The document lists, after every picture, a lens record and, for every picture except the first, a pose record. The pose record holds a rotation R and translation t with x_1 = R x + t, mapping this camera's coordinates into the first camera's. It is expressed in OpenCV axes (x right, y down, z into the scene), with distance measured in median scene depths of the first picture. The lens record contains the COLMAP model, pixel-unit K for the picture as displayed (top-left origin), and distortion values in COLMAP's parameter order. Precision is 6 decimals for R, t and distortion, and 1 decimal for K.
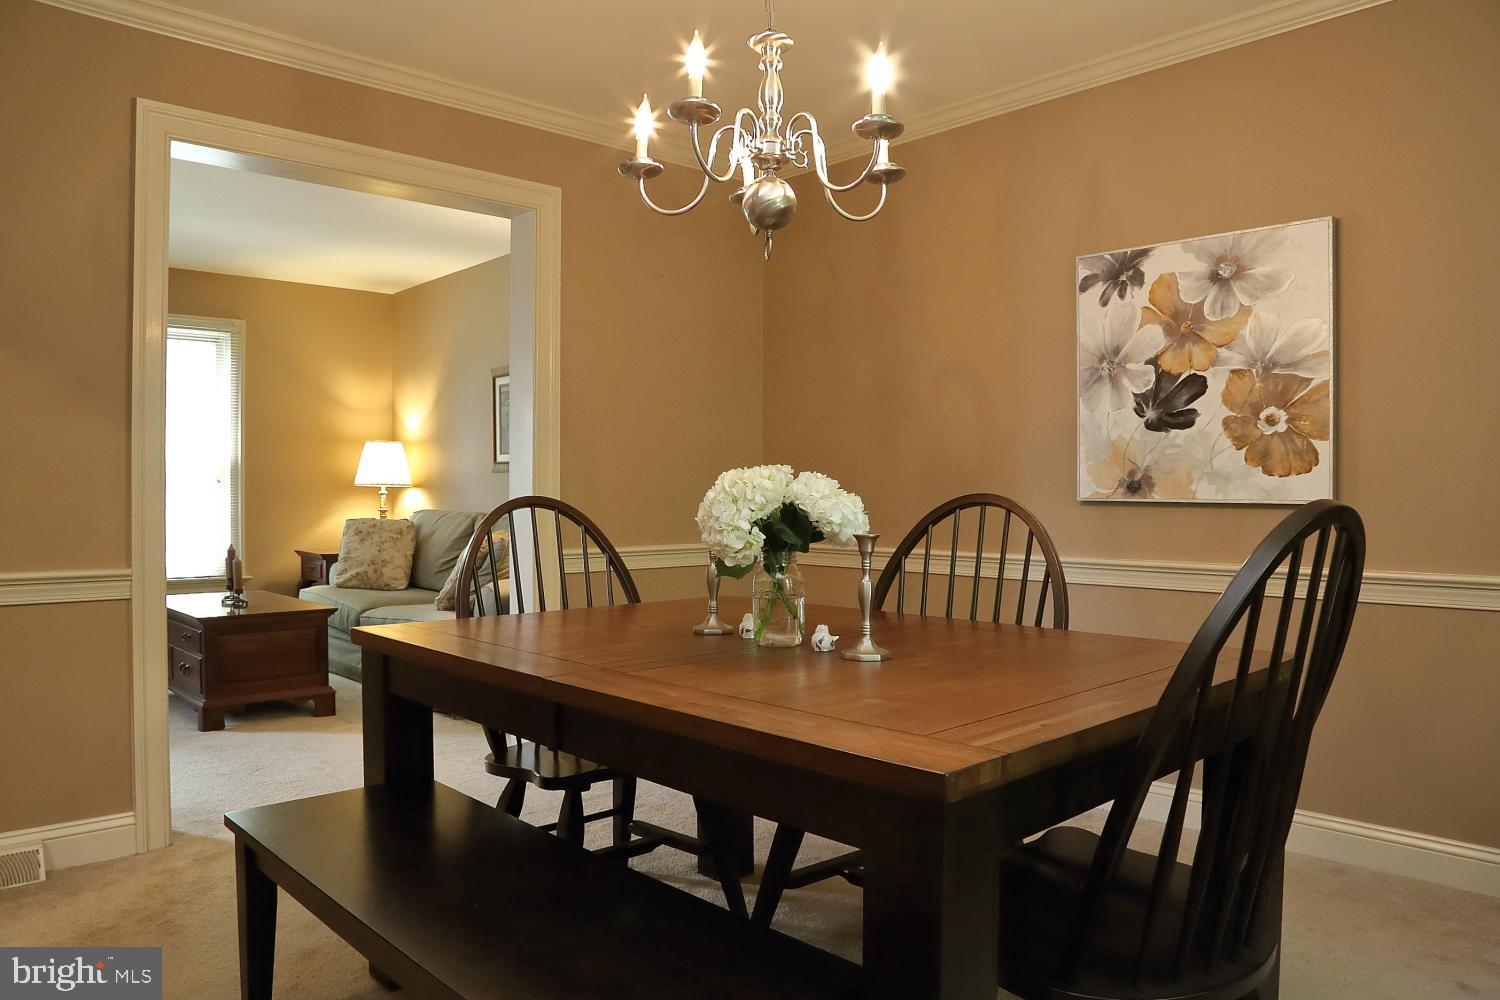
lens RADIAL K [[1051.1, 0, 754.6], [0, 1051.1, 501.0], [0, 0, 1]] dist [-0.121268, 0.070077]
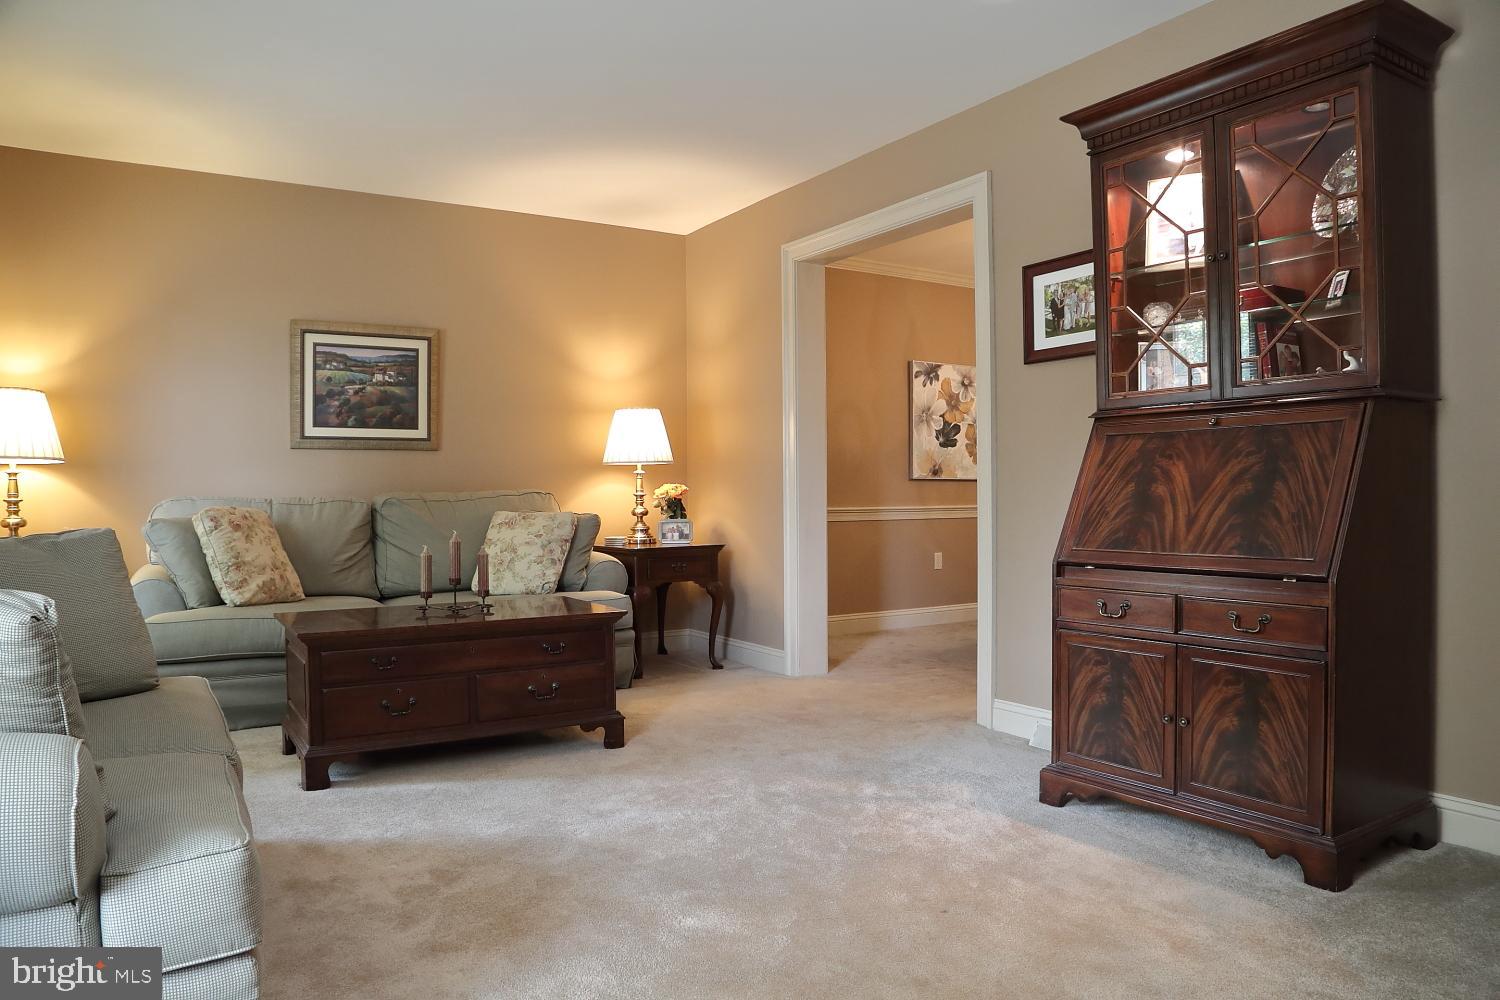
lens RADIAL K [[1019.8, 0, 750.0], [0, 1019.8, 500.0], [0, 0, 1]] dist [-0.125150, 0.069899]
pose [[0.189942, -0.015225, 0.981677, -1.843473], [0.010776, 0.999852, 0.013422, 0.012070], [-0.981736, 0.008029, 0.190078, 0.992044]]
